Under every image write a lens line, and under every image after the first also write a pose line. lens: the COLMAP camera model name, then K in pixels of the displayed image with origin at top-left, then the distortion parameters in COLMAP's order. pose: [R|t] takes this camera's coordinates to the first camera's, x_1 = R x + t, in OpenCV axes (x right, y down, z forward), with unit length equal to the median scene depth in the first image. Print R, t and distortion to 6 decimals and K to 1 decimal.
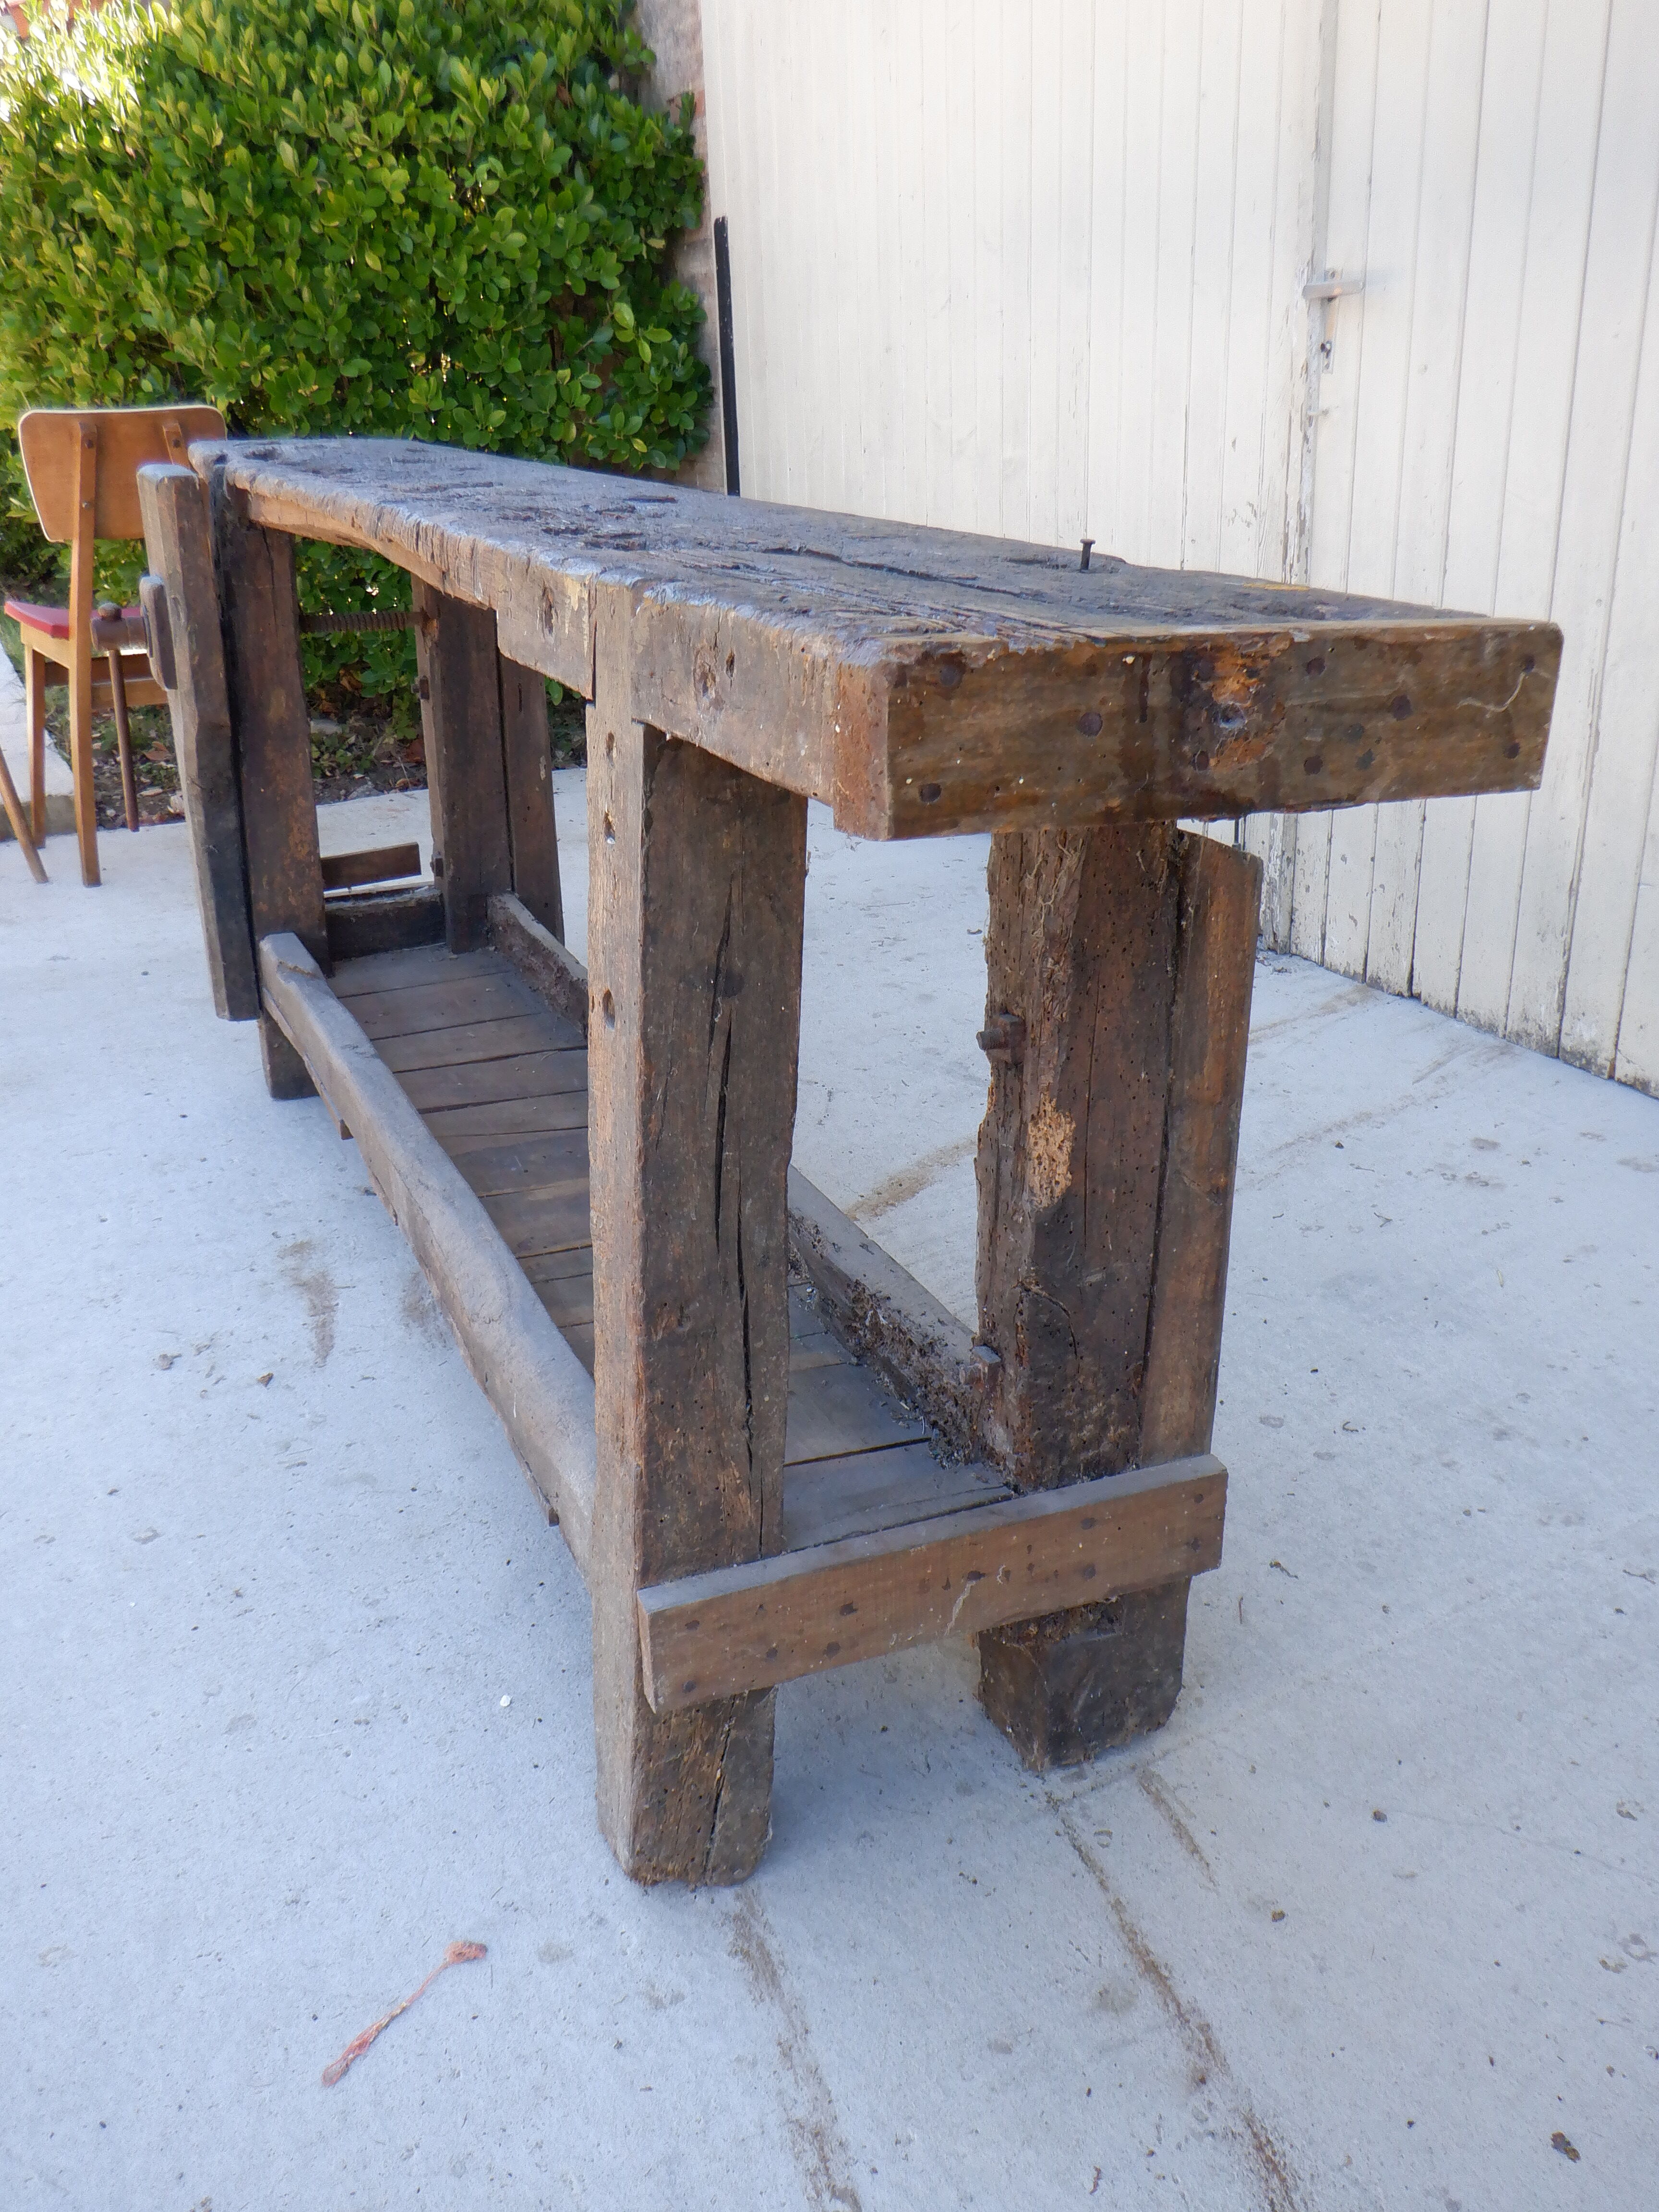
lens RADIAL K [[1834.3, 0, 829.5], [0, 1834.3, 1106.0], [0, 0, 1]] dist [-0.023654, -0.000772]
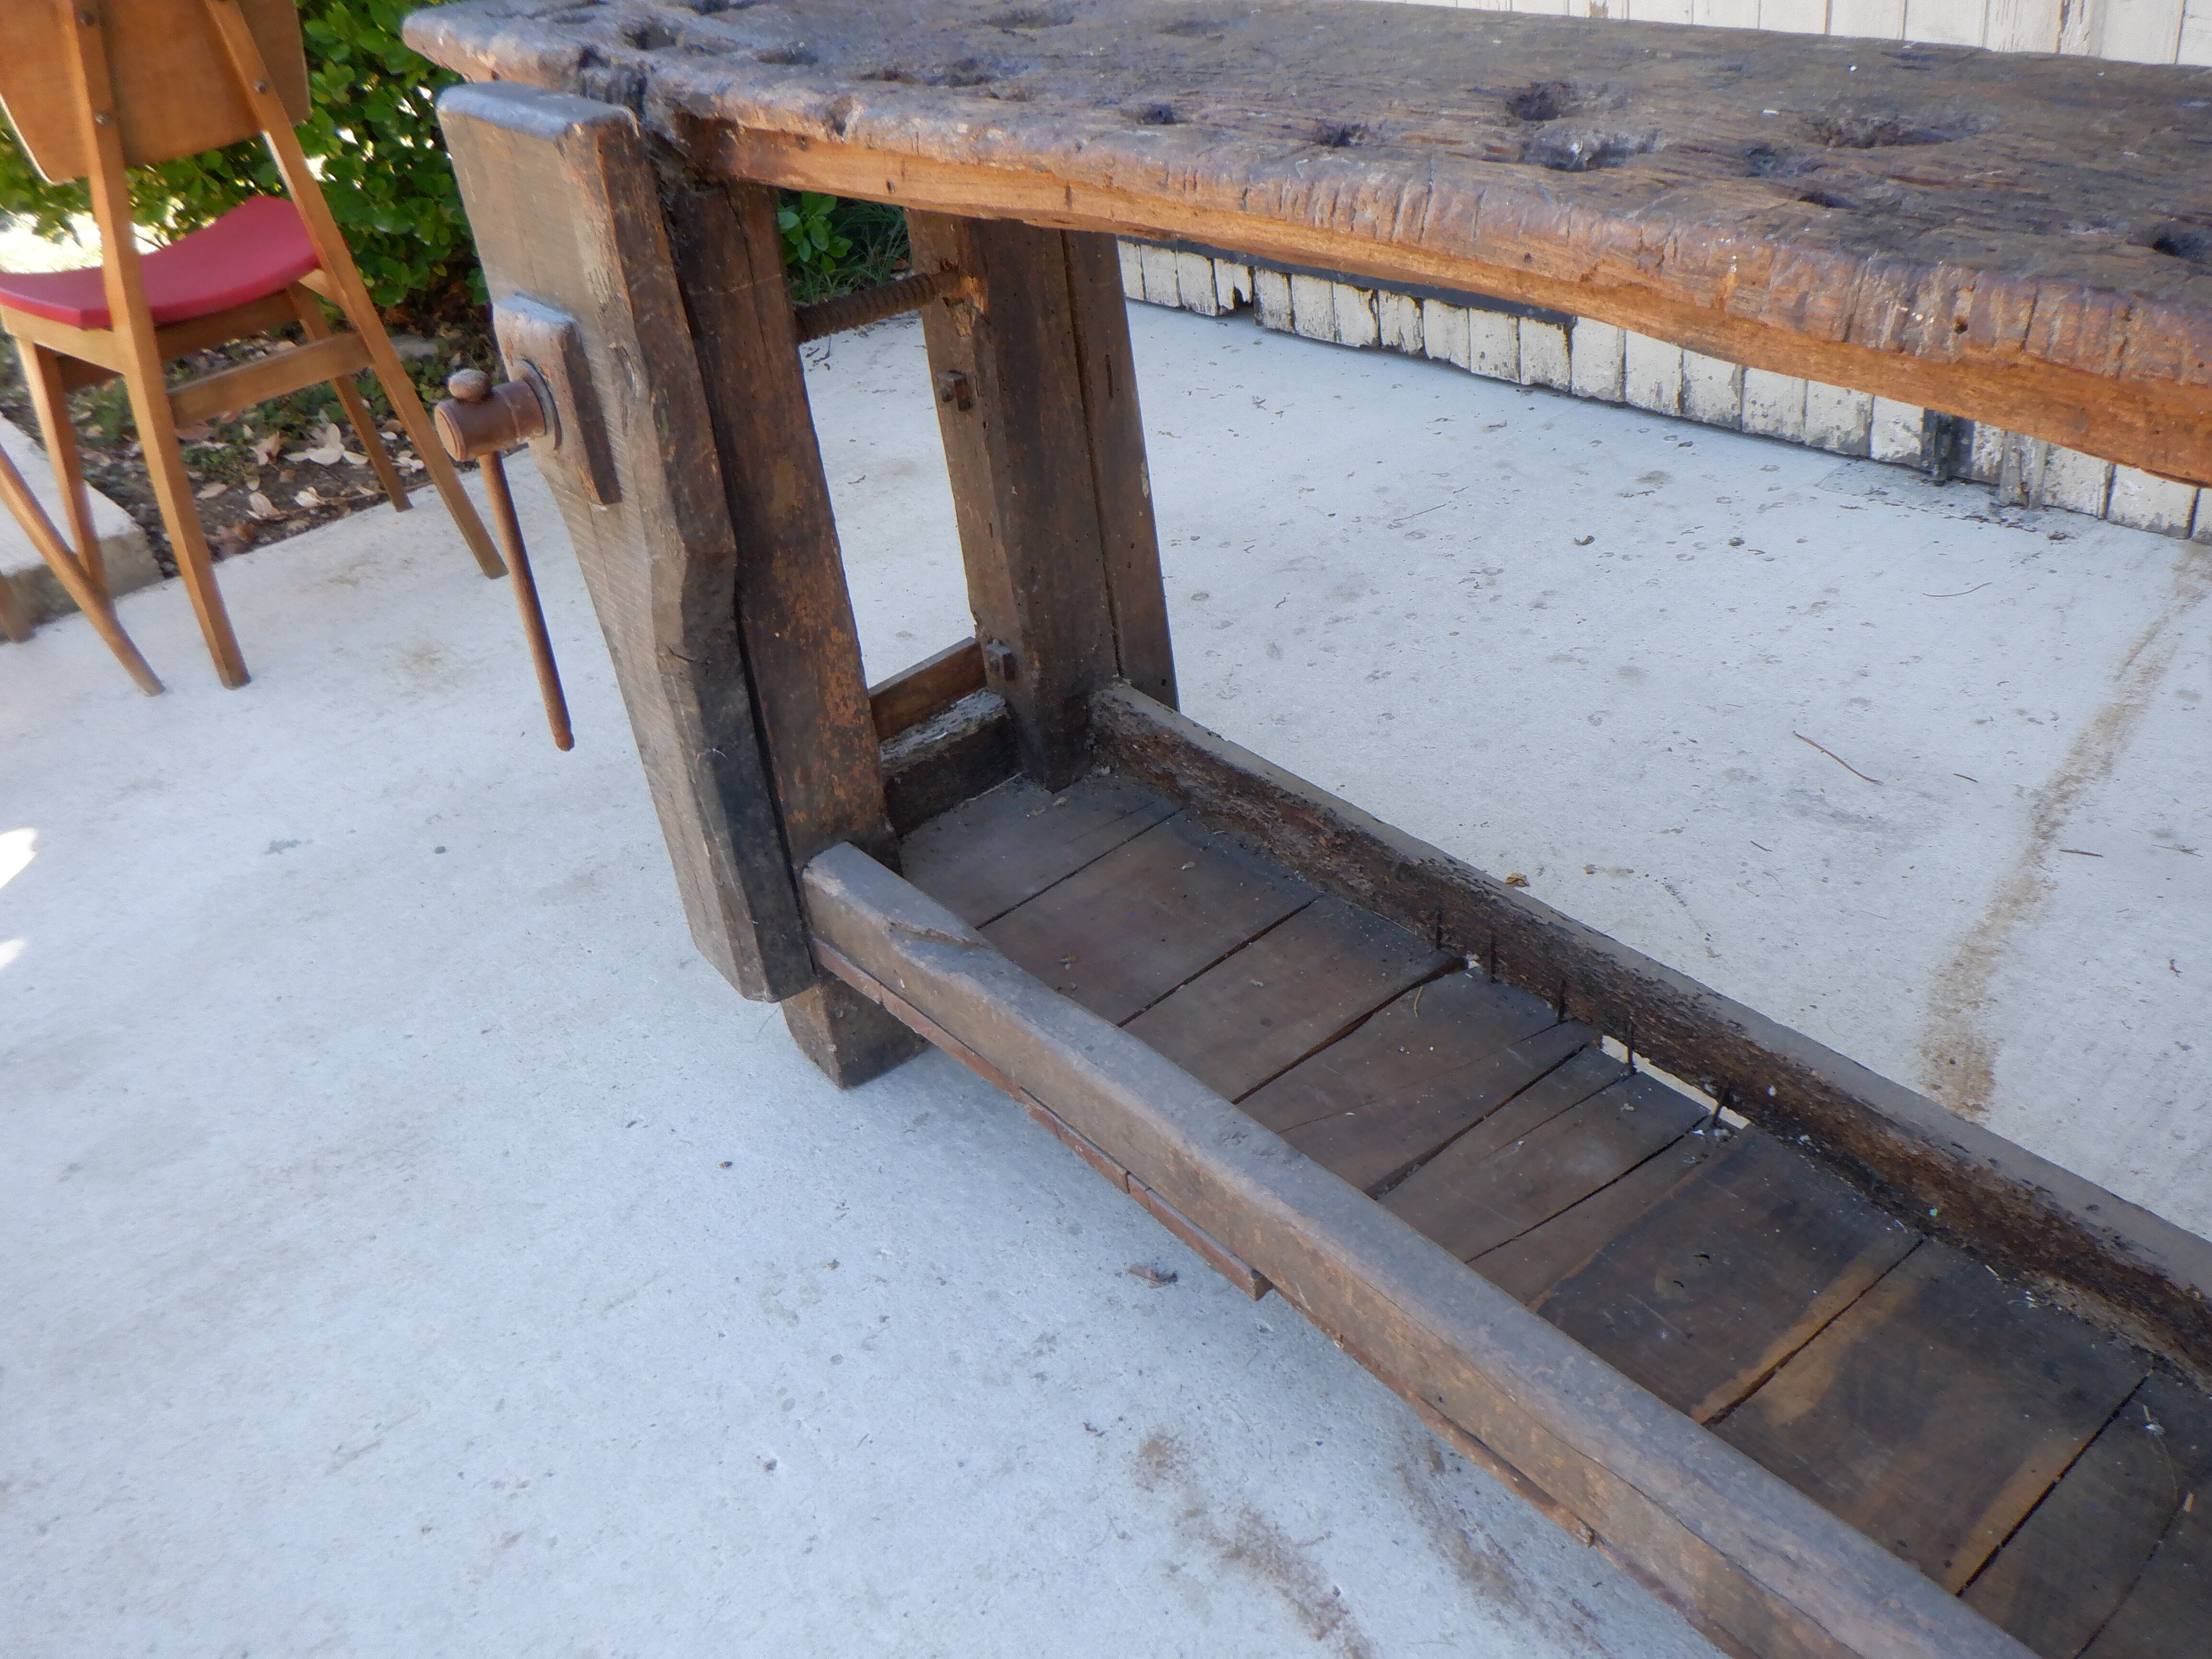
lens RADIAL K [[1834.7, 0, 1130.5], [0, 1834.7, 805.1], [0, 0, 1]] dist [-0.003154, -0.021655]
pose [[0.963404, -0.215757, 0.159066, -0.294484], [0.188643, 0.967305, 0.169513, -0.190316], [-0.190439, -0.133303, 0.972606, 0.390389]]
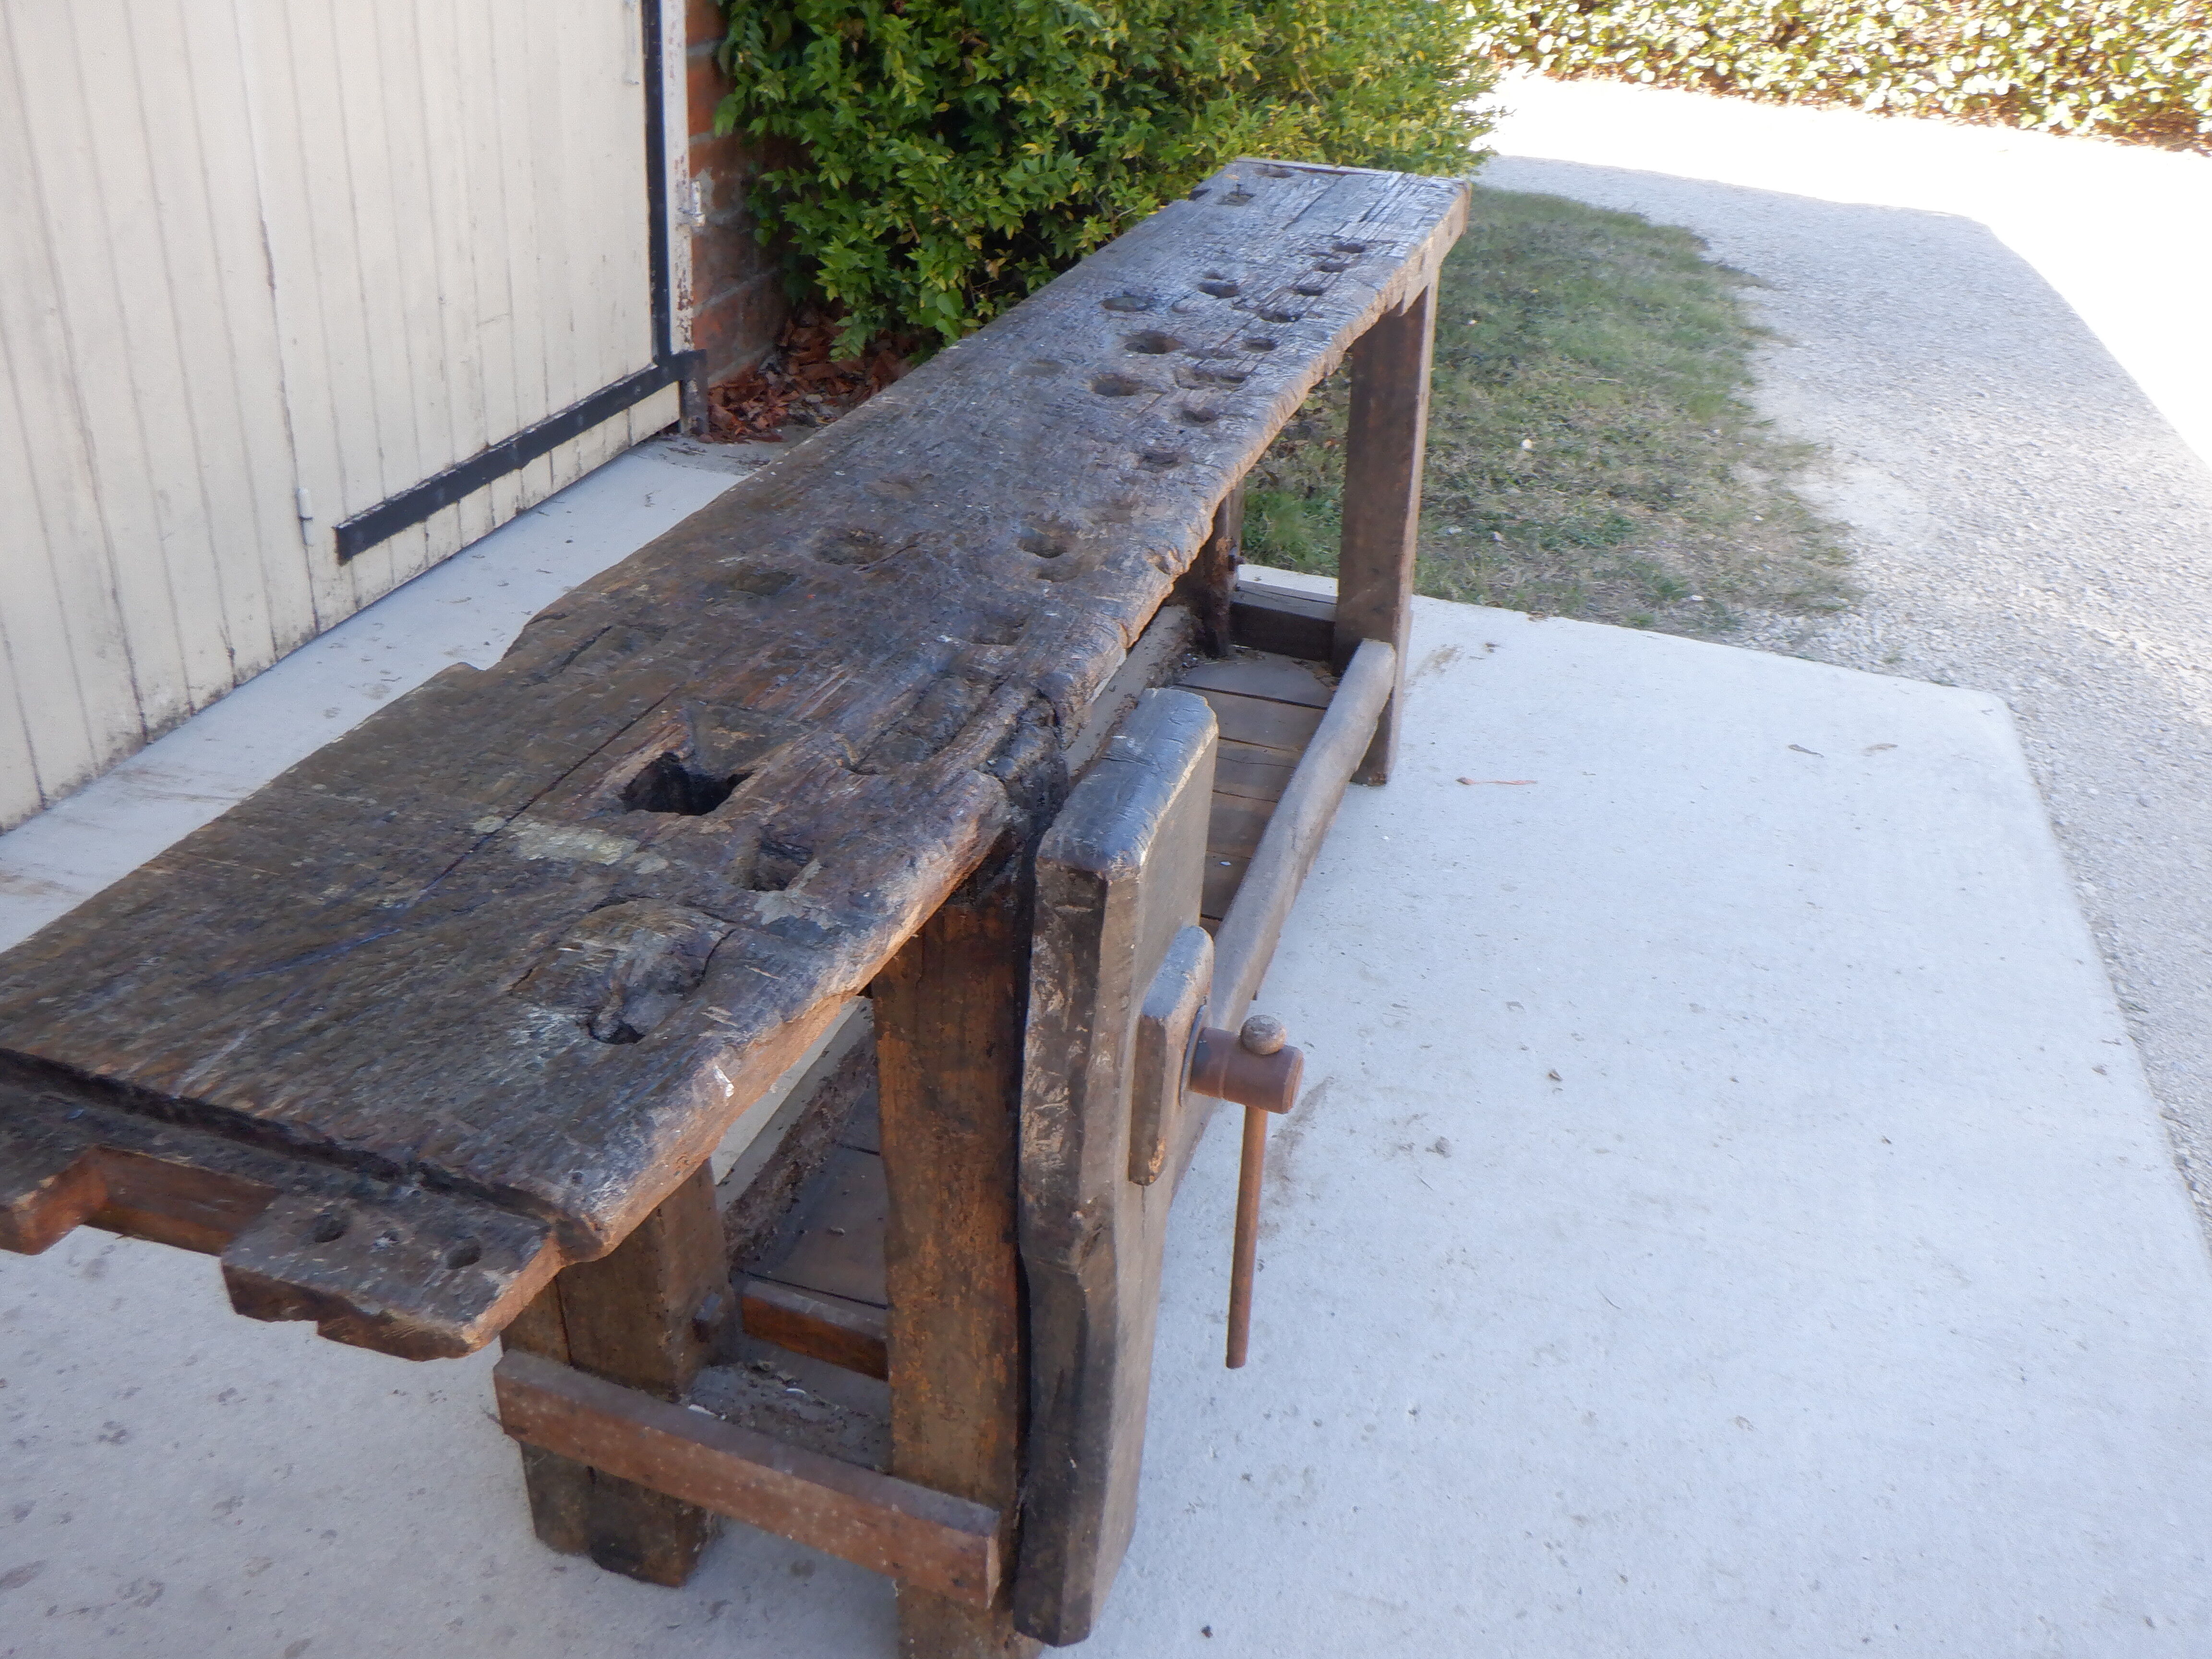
lens RADIAL K [[1778.1, 0, 1106.0], [0, 1778.1, 829.5], [0, 0, 1]] dist [-0.037309, -0.001807]
pose [[-0.740740, -0.387446, 0.548808, -0.545489], [0.182400, 0.670250, 0.719371, -0.597101], [-0.646556, 0.632969, -0.425811, 1.101214]]
